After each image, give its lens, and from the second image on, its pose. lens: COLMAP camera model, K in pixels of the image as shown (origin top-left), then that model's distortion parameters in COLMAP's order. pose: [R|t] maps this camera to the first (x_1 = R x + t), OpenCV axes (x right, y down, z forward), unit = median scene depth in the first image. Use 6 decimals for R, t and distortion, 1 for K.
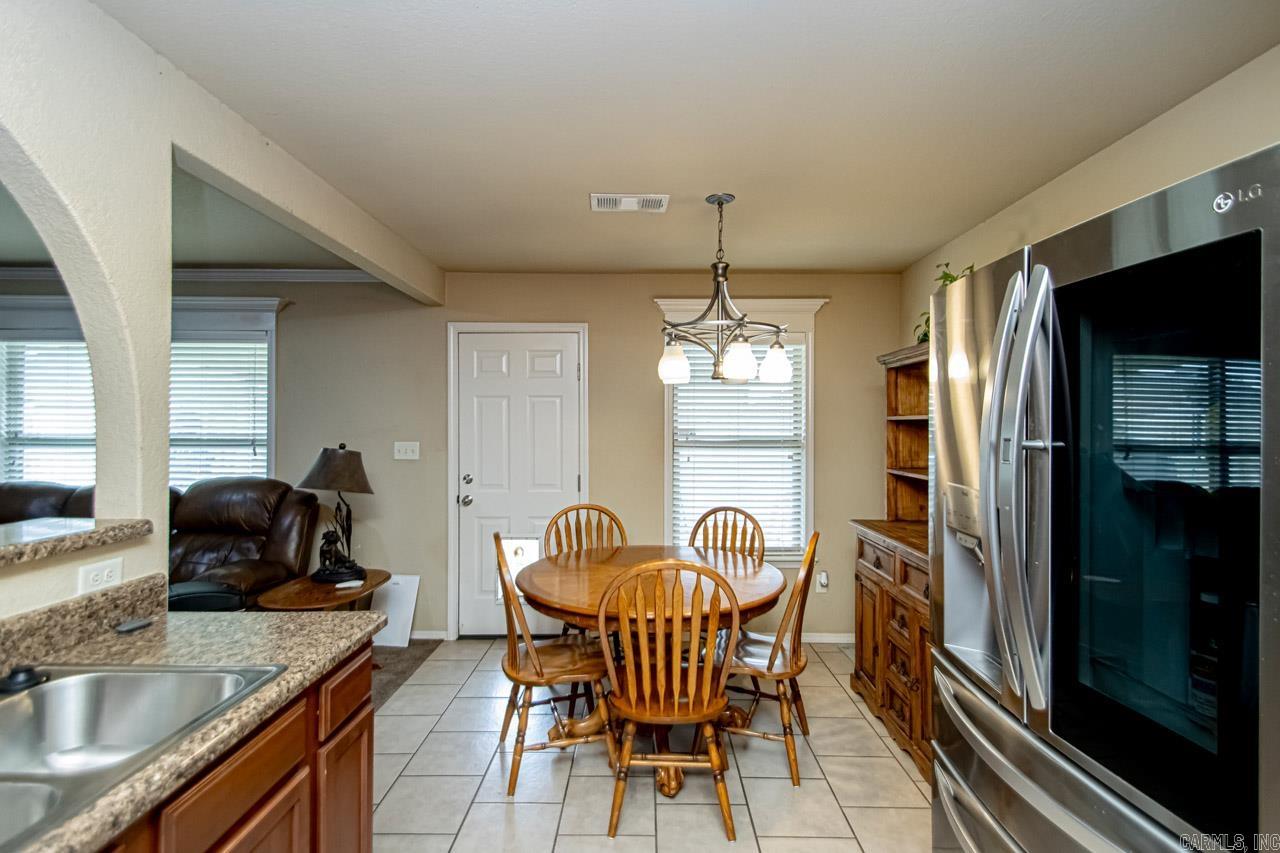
lens RADIAL K [[608.6, 0, 641.8], [0, 608.6, 422.0], [0, 0, 1]] dist [0.021980, -0.010326]
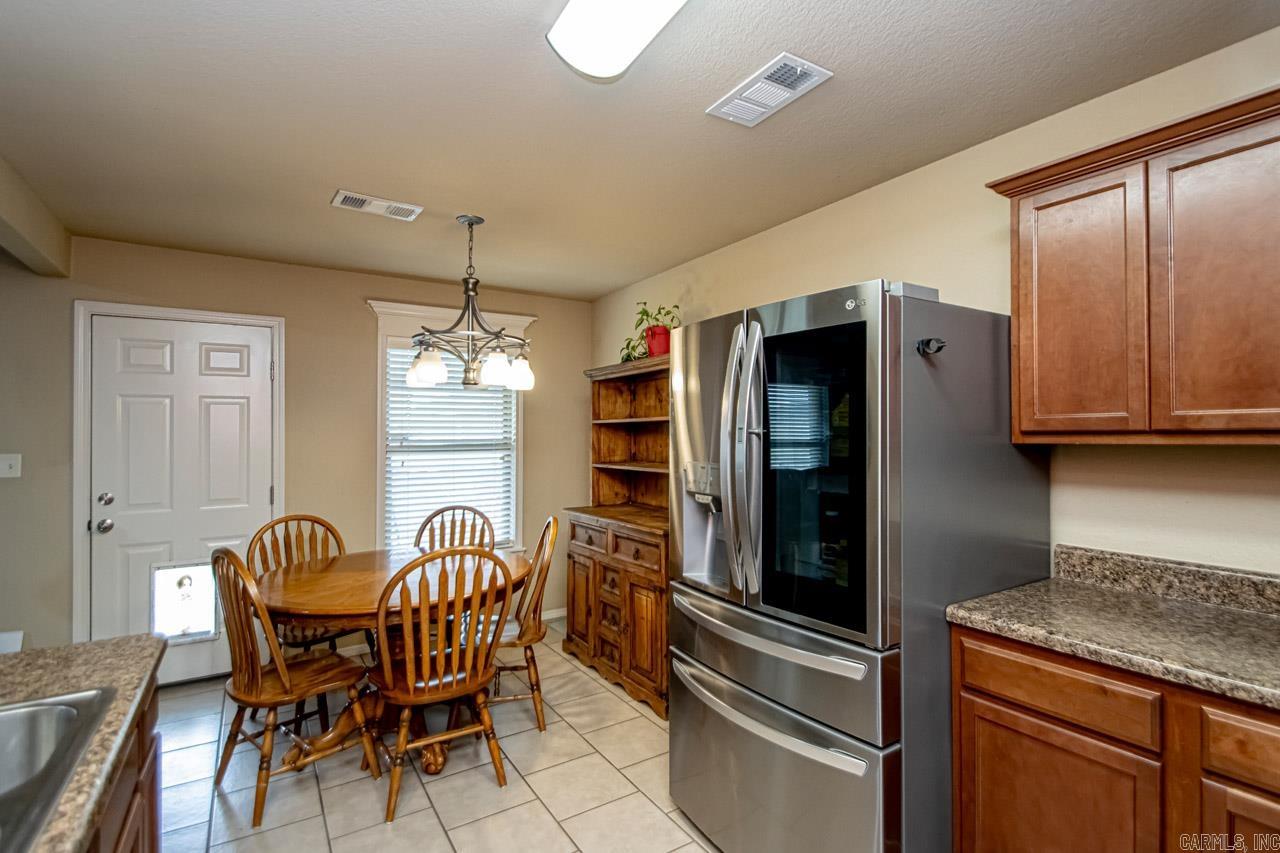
lens RADIAL K [[608.6, 0, 645.1], [0, 608.6, 435.8], [0, 0, 1]] dist [0.021980, -0.010326]
pose [[0.839058, -0.010786, 0.543935, -0.191786], [0.006971, 0.999935, 0.009075, 0.012445], [-0.543998, -0.003823, 0.839078, -0.082848]]
